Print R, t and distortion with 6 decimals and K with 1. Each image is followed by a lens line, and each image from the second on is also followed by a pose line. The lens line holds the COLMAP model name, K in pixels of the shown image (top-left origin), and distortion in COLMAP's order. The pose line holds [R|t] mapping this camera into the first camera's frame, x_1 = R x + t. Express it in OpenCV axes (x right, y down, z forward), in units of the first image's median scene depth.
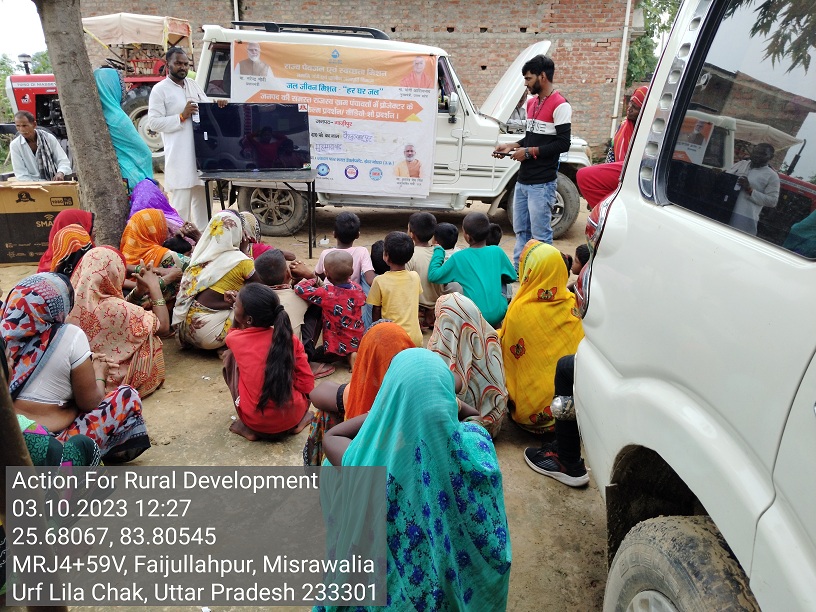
lens RADIAL K [[635.1, 0, 412.0], [0, 635.1, 308.5], [0, 0, 1]] dist [0.091194, -0.158937]
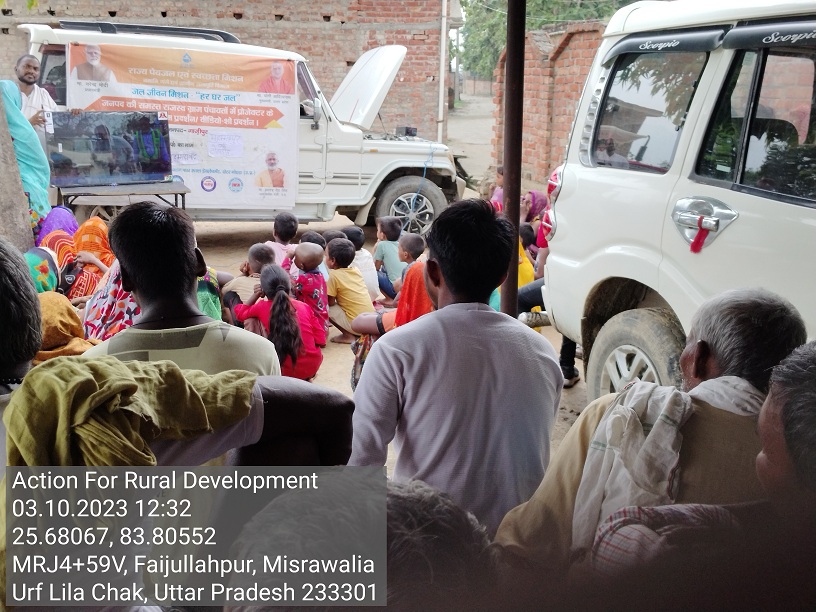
lens RADIAL K [[970.3, 0, 404.1], [0, 970.3, 322.7], [0, 0, 1]] dist [0.095560, -0.028031]
pose [[0.954362, -0.075758, 0.288884, -0.250024], [0.100251, 0.992431, -0.070932, 0.109421], [-0.281323, 0.096656, 0.954733, -0.387130]]
